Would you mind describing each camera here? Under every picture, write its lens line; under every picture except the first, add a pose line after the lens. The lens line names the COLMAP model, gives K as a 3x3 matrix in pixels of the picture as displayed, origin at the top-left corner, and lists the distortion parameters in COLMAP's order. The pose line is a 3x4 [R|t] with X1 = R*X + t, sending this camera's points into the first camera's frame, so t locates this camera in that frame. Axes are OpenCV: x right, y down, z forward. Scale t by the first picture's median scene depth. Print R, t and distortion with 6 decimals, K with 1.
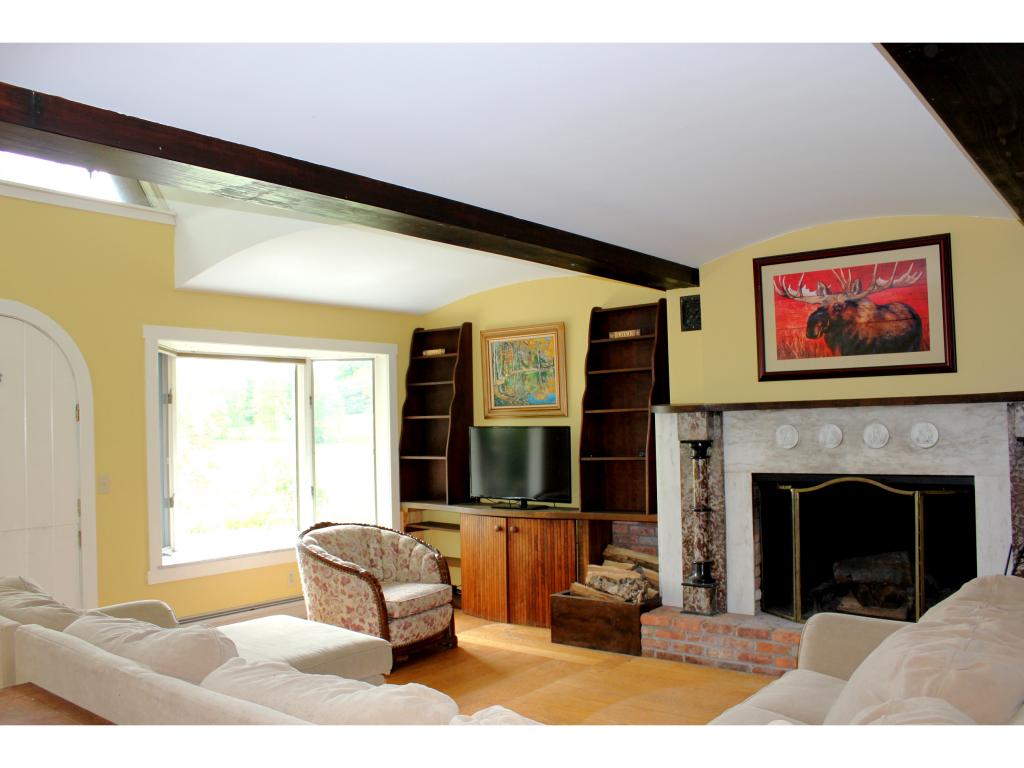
lens RADIAL K [[859.8, 0, 511.4], [0, 859.8, 386.8], [0, 0, 1]] dist [-0.127793, 0.018529]
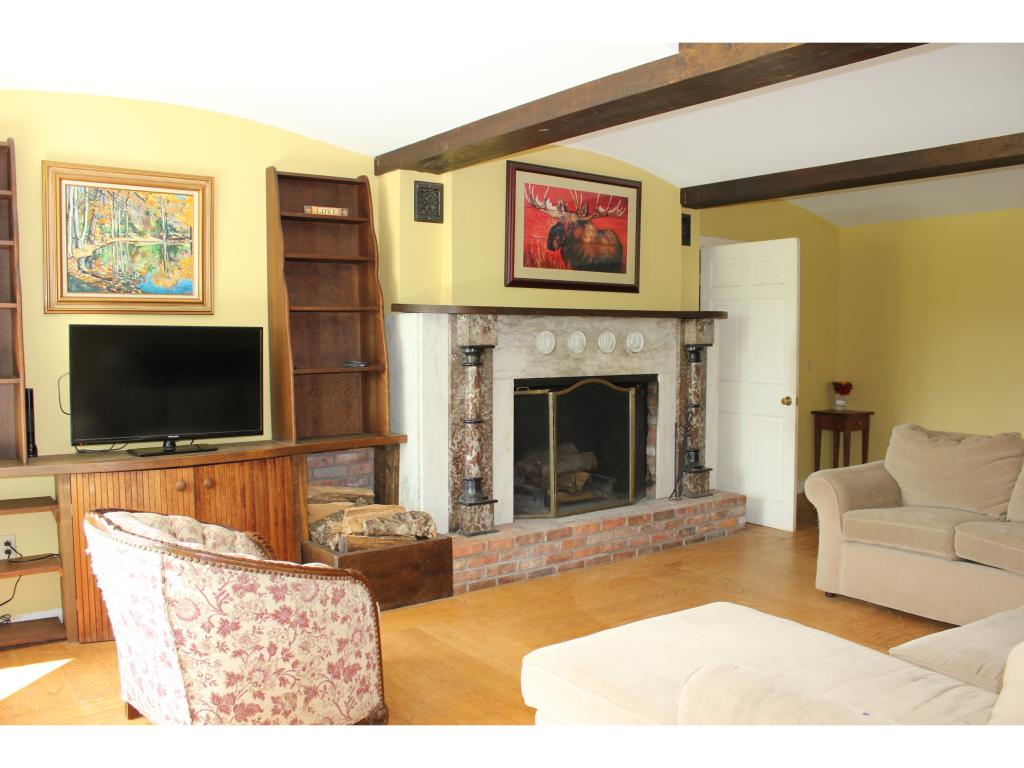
lens RADIAL K [[859.8, 0, 510.4], [0, 859.8, 381.6], [0, 0, 1]] dist [-0.127793, 0.018529]
pose [[0.252467, -0.028626, 0.967182, -0.687557], [-0.046020, 0.998076, 0.041553, 0.063481], [-0.966511, -0.055000, 0.250664, 0.760462]]
